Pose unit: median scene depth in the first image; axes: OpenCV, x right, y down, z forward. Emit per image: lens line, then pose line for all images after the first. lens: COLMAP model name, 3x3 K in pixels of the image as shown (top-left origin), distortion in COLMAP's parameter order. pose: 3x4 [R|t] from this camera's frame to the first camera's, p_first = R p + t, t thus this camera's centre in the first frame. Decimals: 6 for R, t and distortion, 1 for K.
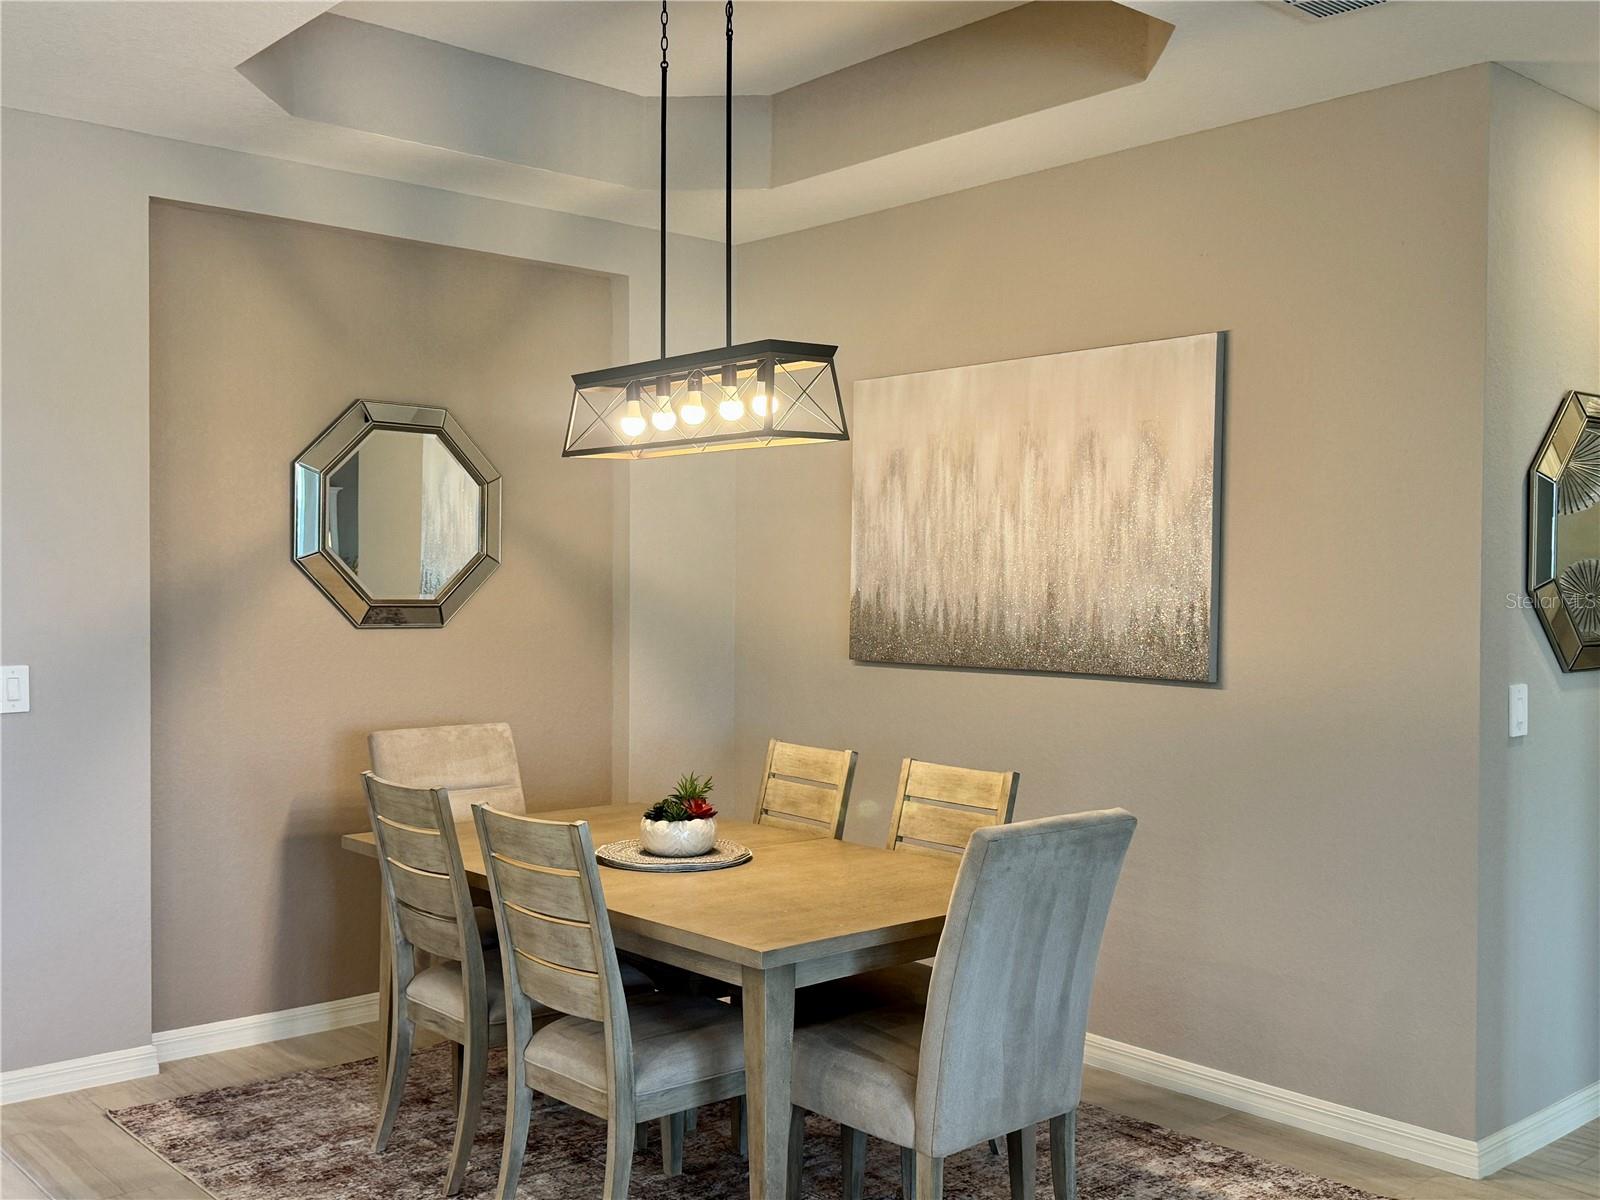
lens RADIAL K [[1558.0, 0, 801.7], [0, 1558.0, 608.5], [0, 0, 1]] dist [0.207316, -0.460530]
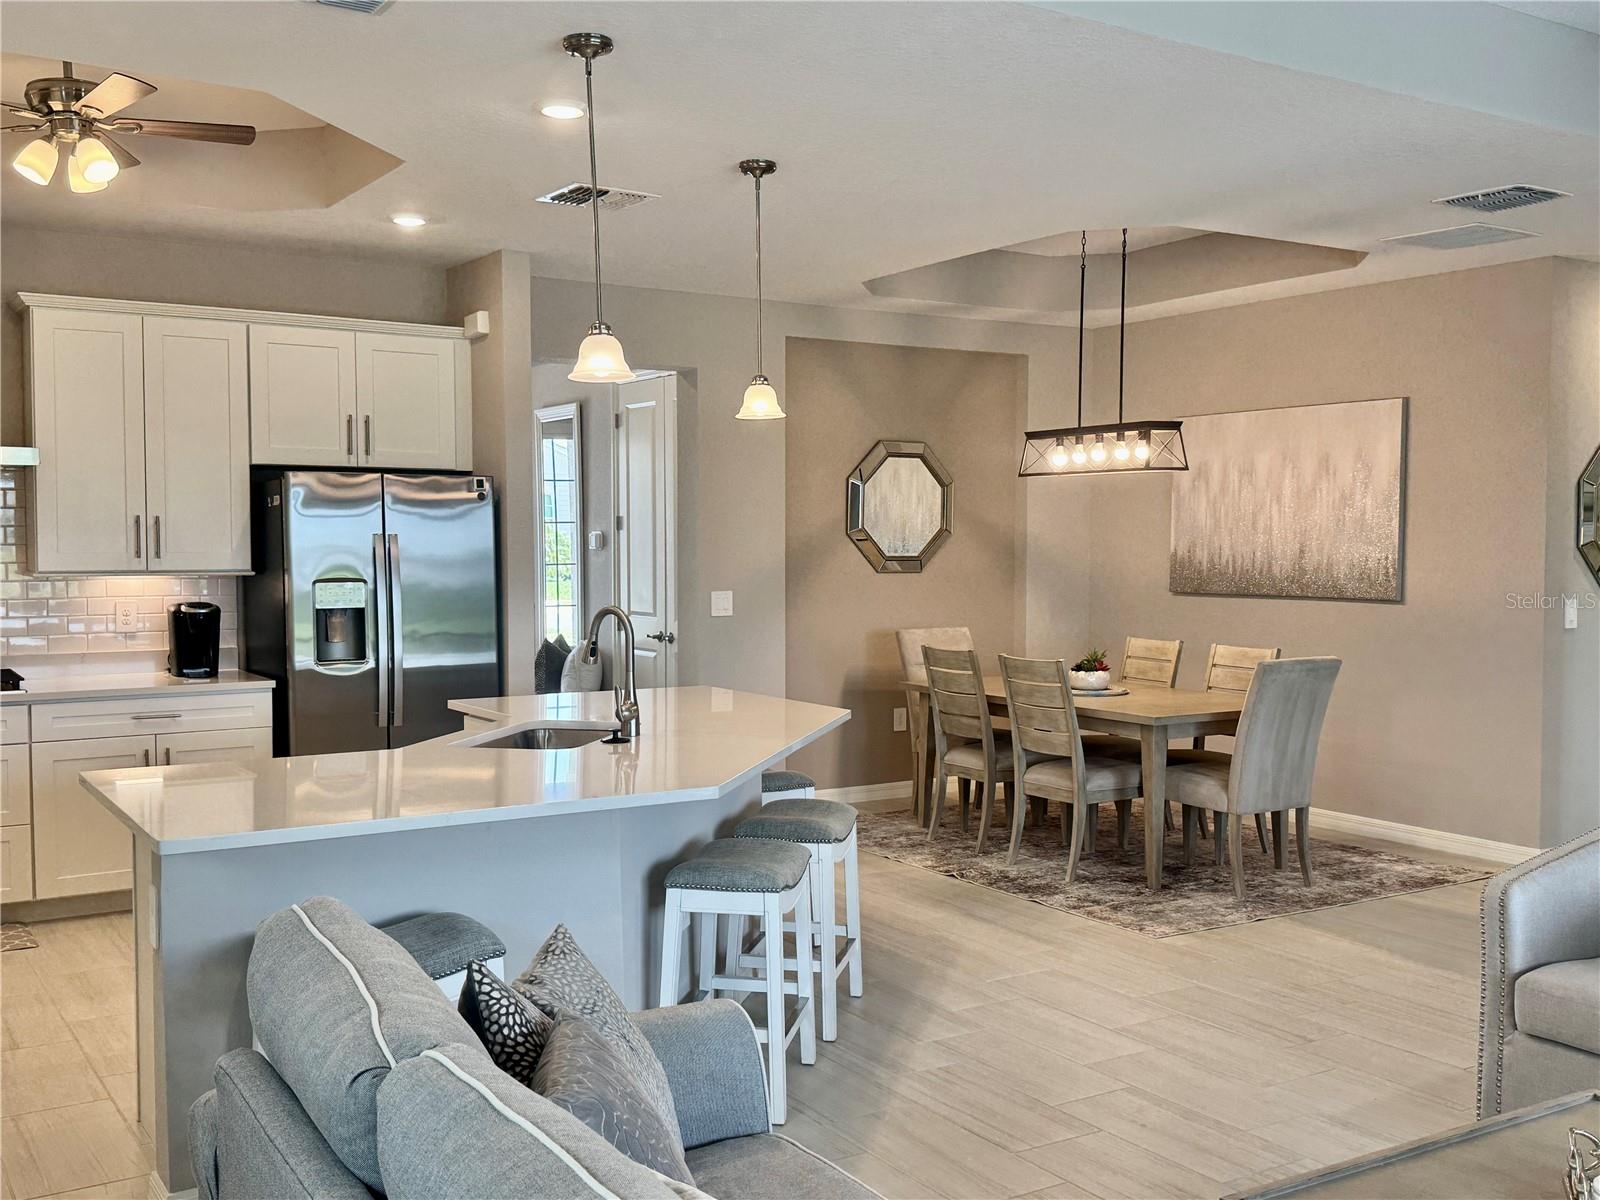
lens RADIAL K [[1558.0, 0, 801.7], [0, 1558.0, 608.5], [0, 0, 1]] dist [0.207316, -0.460530]
pose [[0.987960, 0.001516, -0.154702, -0.116590], [0.002610, 0.999646, 0.026464, 0.007367], [0.154688, -0.026550, 0.987607, -0.826205]]
